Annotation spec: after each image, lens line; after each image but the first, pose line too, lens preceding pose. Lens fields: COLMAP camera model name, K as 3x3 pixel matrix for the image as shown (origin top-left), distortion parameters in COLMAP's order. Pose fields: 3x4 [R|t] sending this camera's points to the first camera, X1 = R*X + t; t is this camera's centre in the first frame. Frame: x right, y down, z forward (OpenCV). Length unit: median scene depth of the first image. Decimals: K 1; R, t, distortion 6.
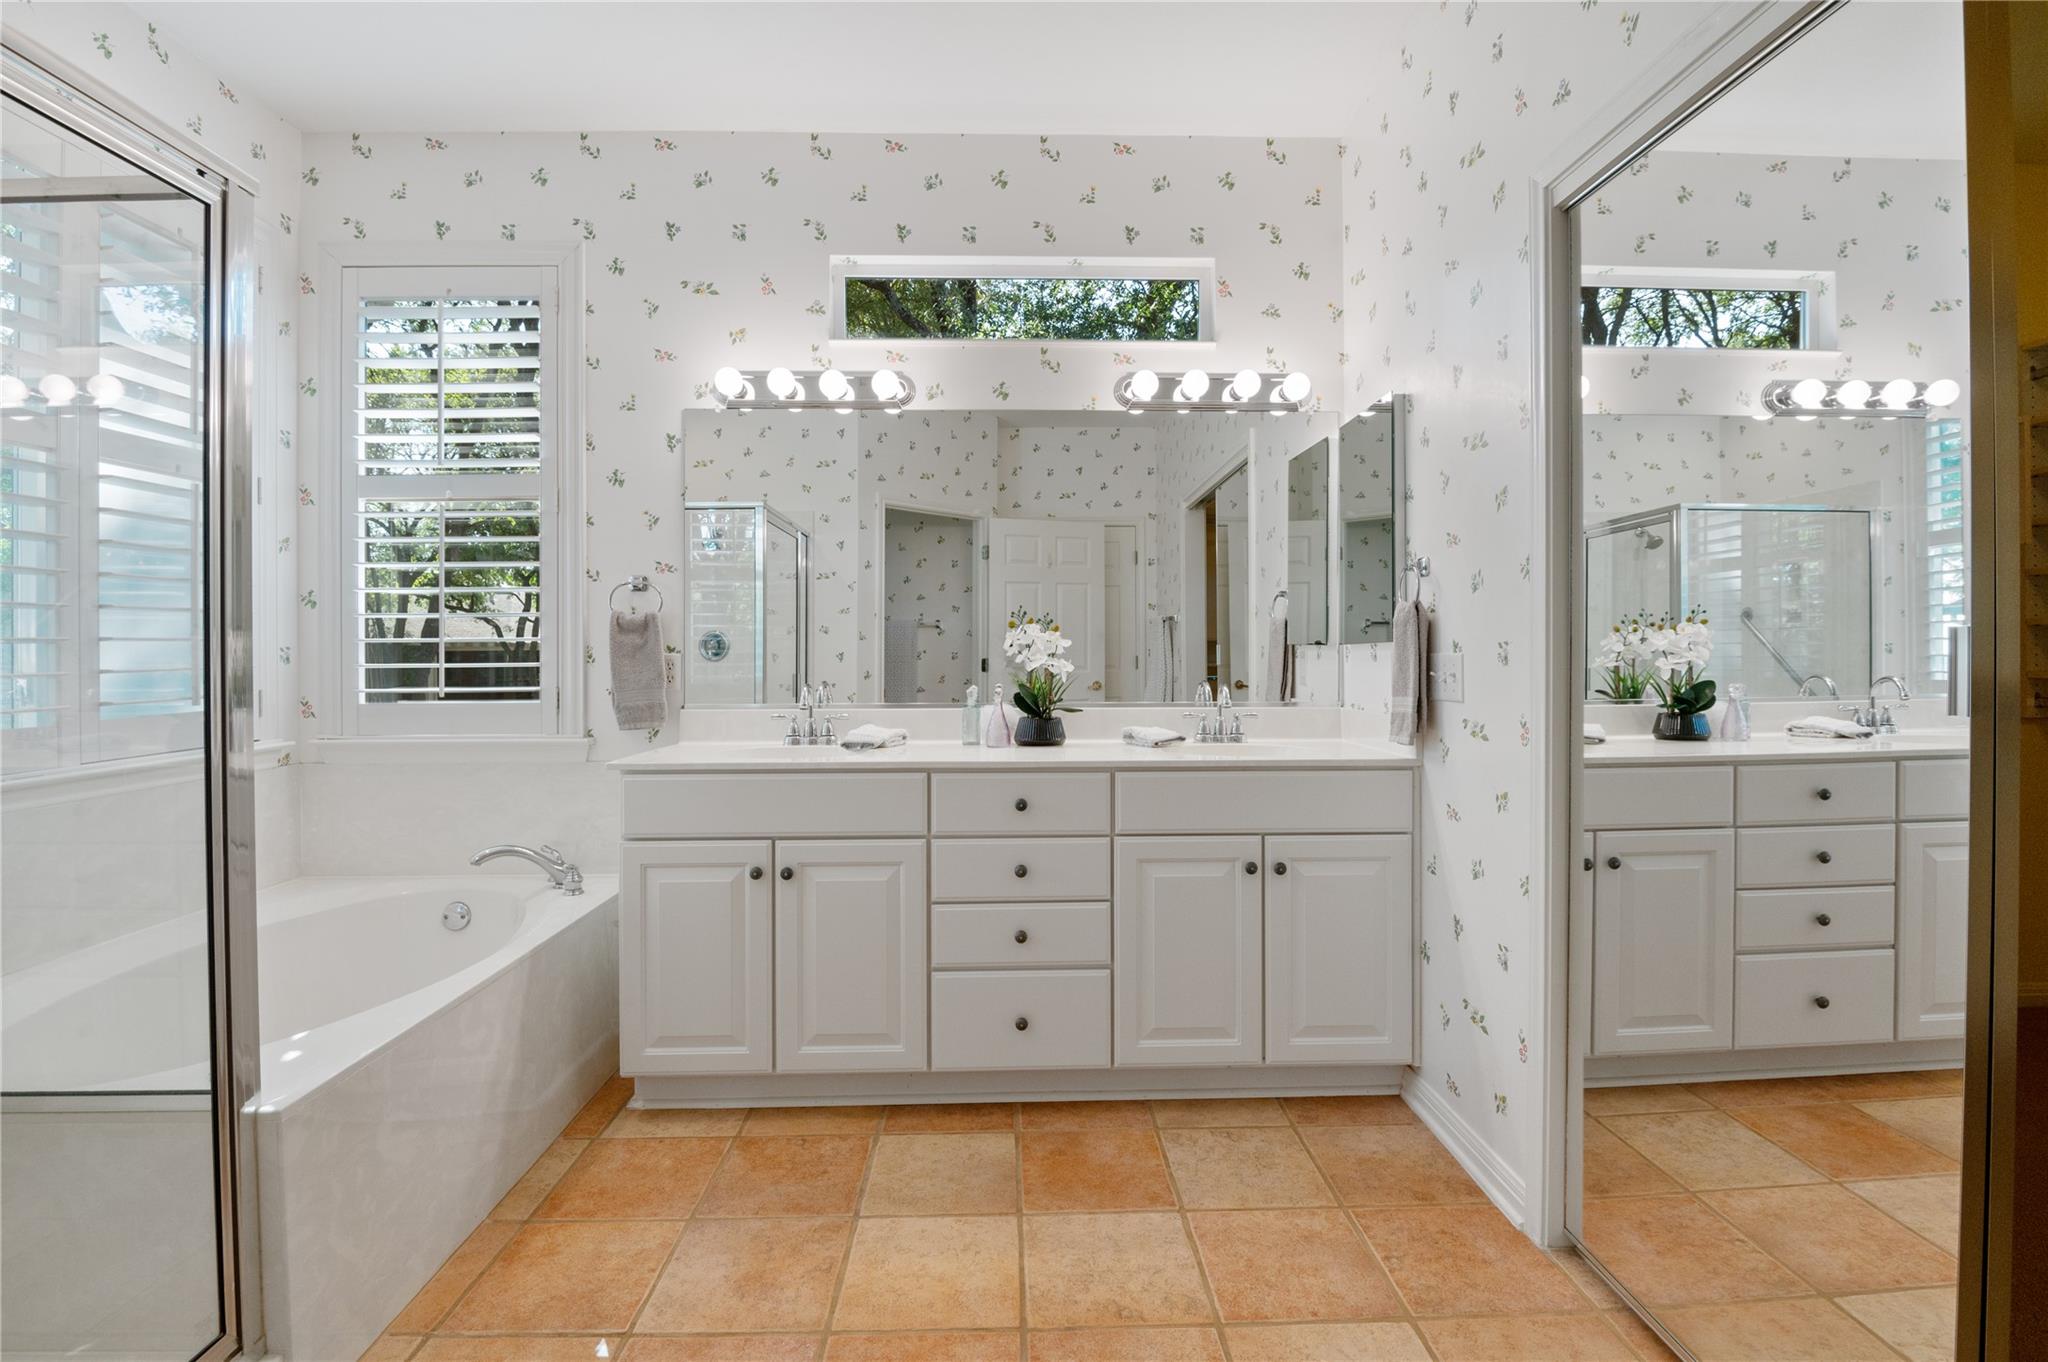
lens RADIAL K [[946.8, 0, 1056.5], [0, 946.8, 649.8], [0, 0, 1]] dist [-0.023627, -0.005151]
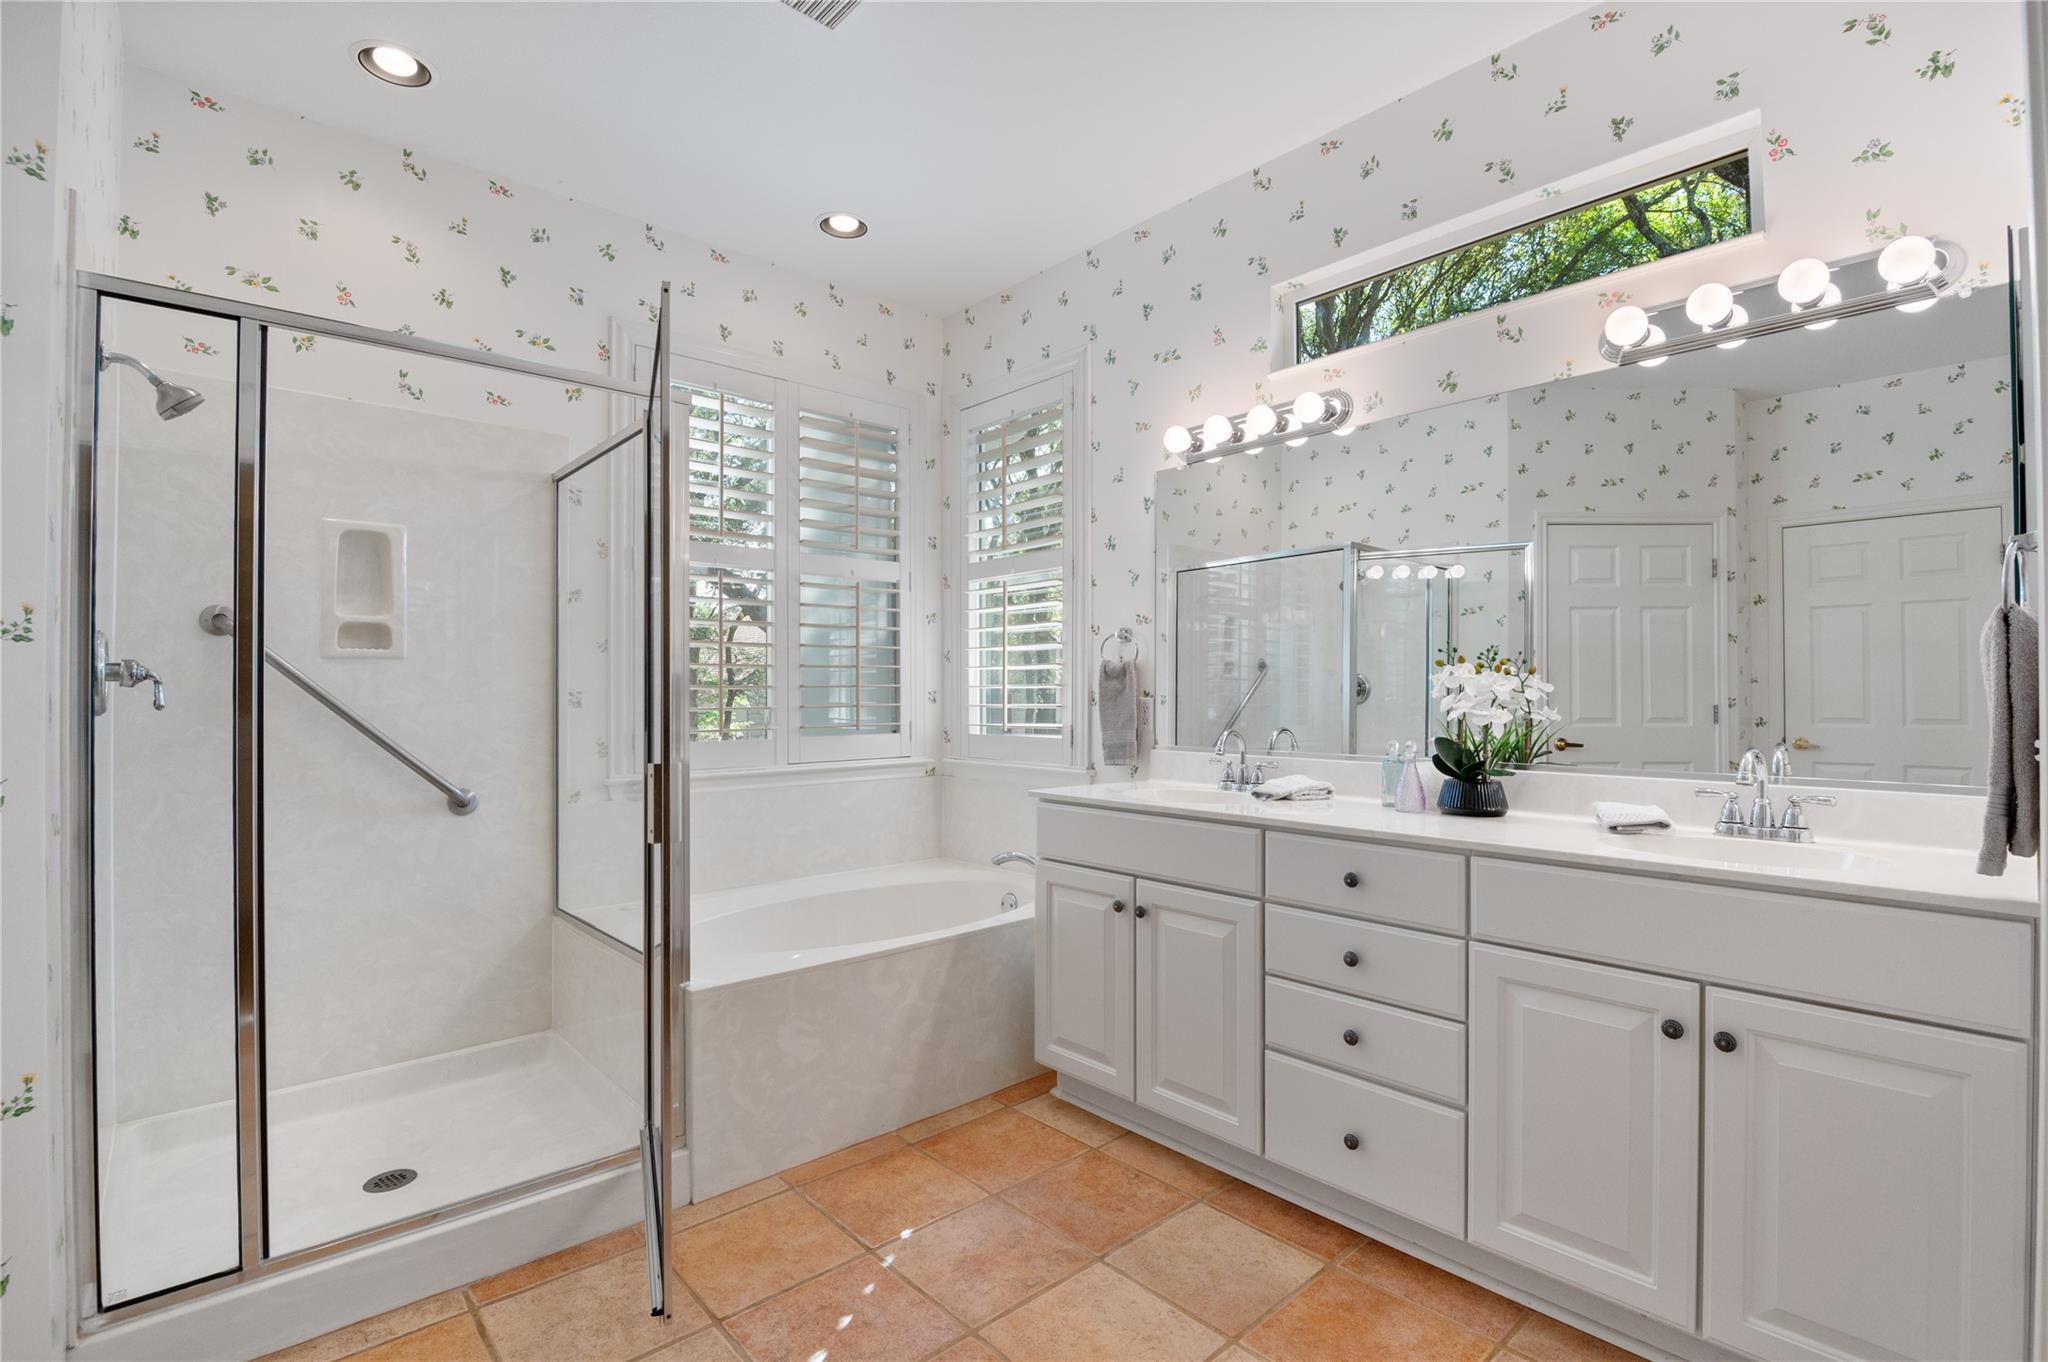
lens RADIAL K [[946.8, 0, 1037.0], [0, 946.8, 682.0], [0, 0, 1]] dist [-0.023627, -0.005151]
pose [[0.637068, -0.006502, -0.770780, 0.367952], [-0.001991, 0.999947, -0.010081, -0.002815], [0.770805, 0.007957, 0.637022, 0.212076]]
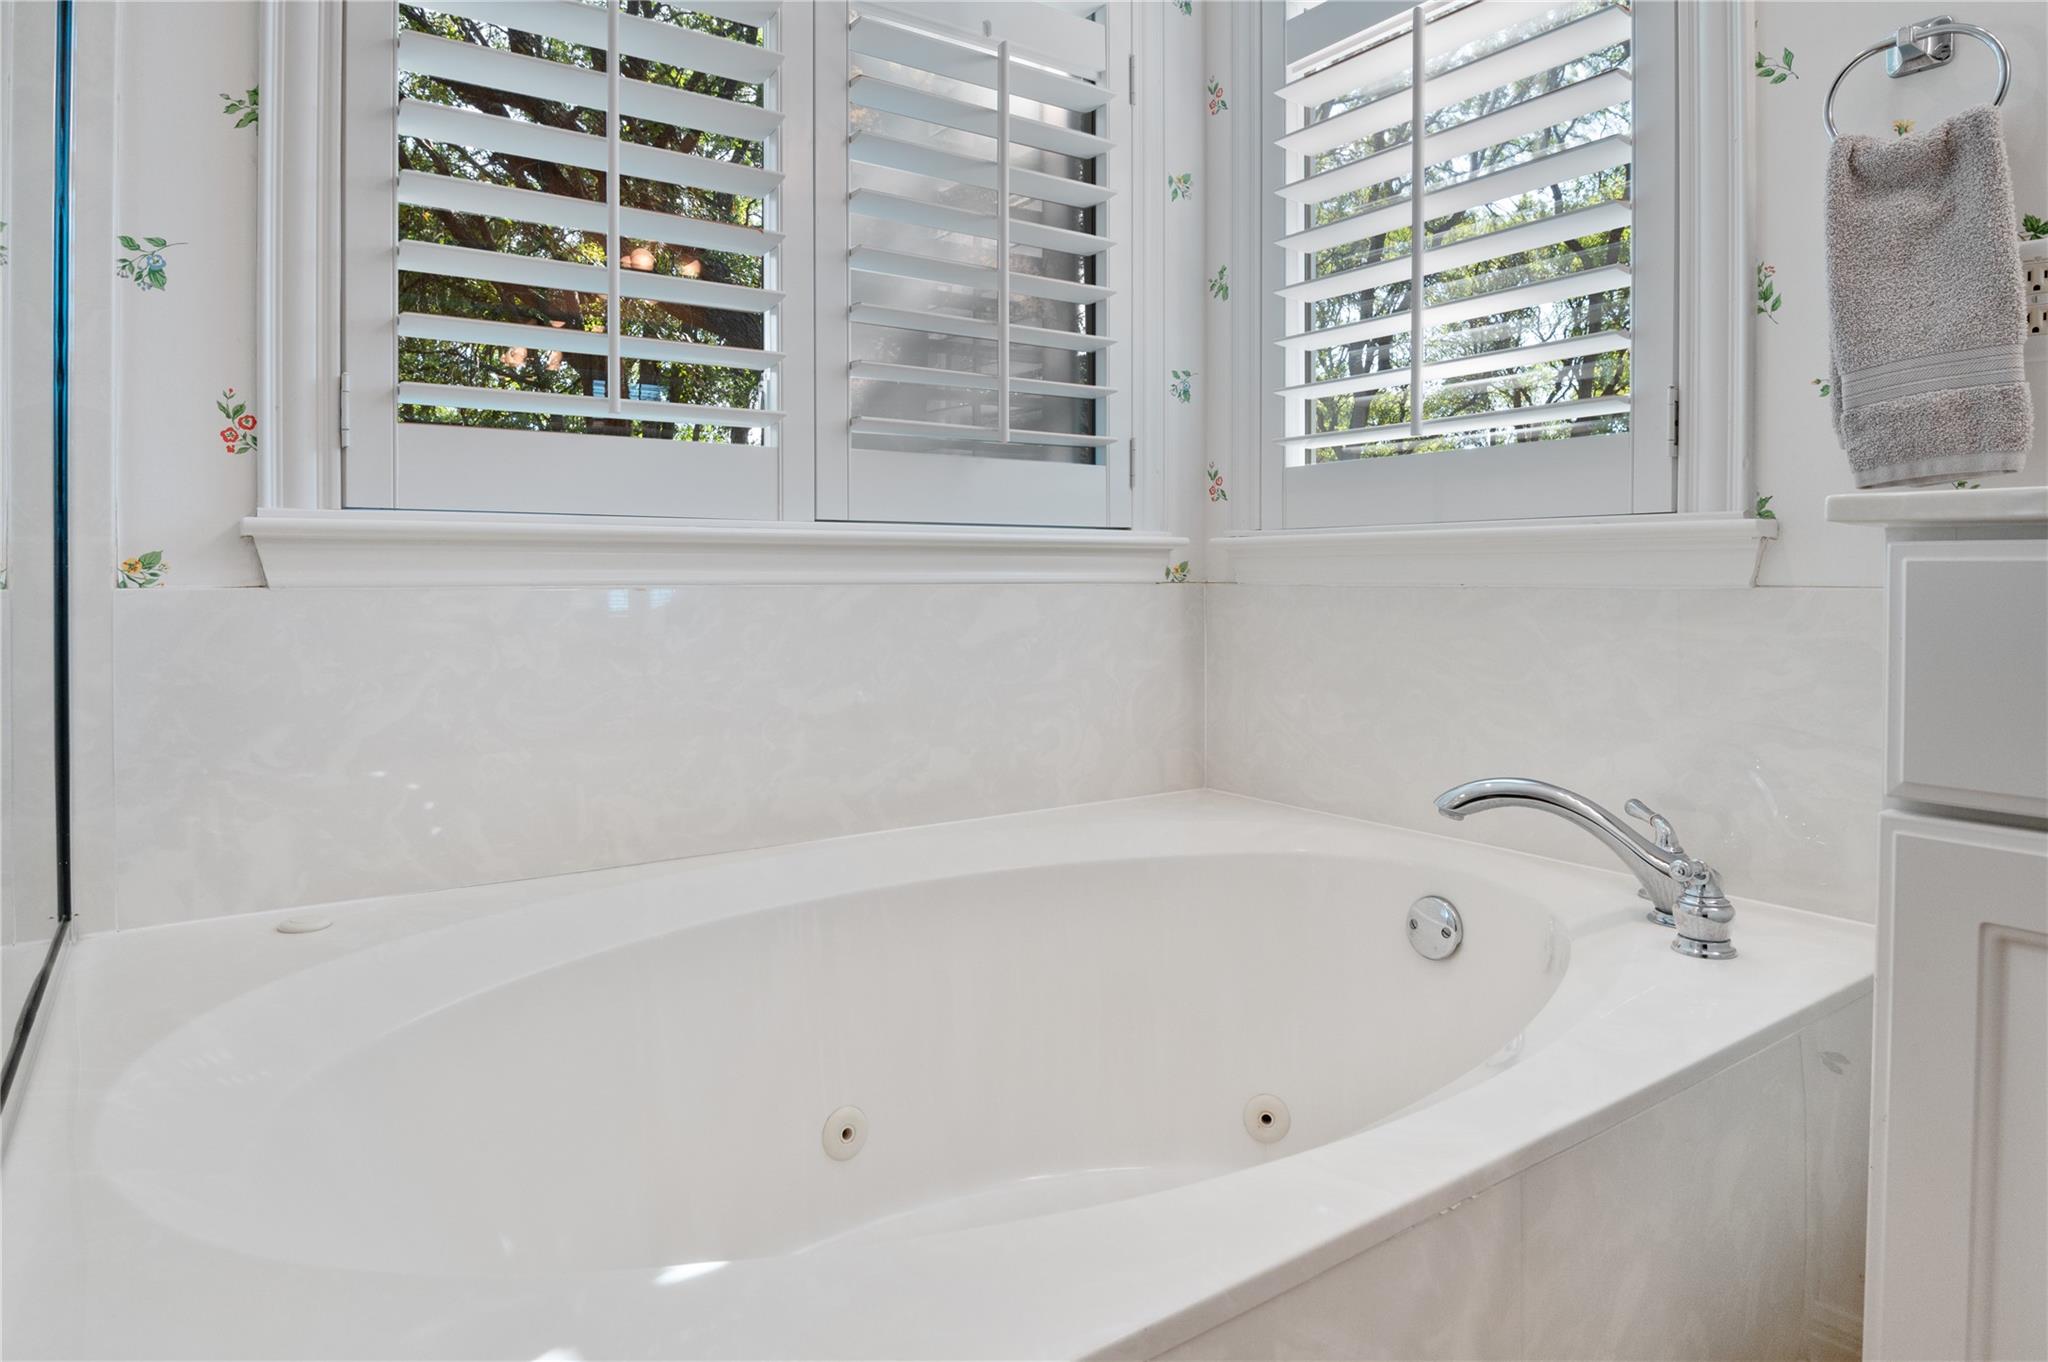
lens RADIAL K [[1224.5, 0, 1010.4], [0, 1224.5, 571.1], [0, 0, 1]] dist [-0.012786, -0.000604]
pose [[0.522222, 0.001939, -0.852807, -0.257509], [-0.004155, 0.999991, -0.000270, 0.117764], [0.852800, 0.003685, 0.522225, 0.527961]]
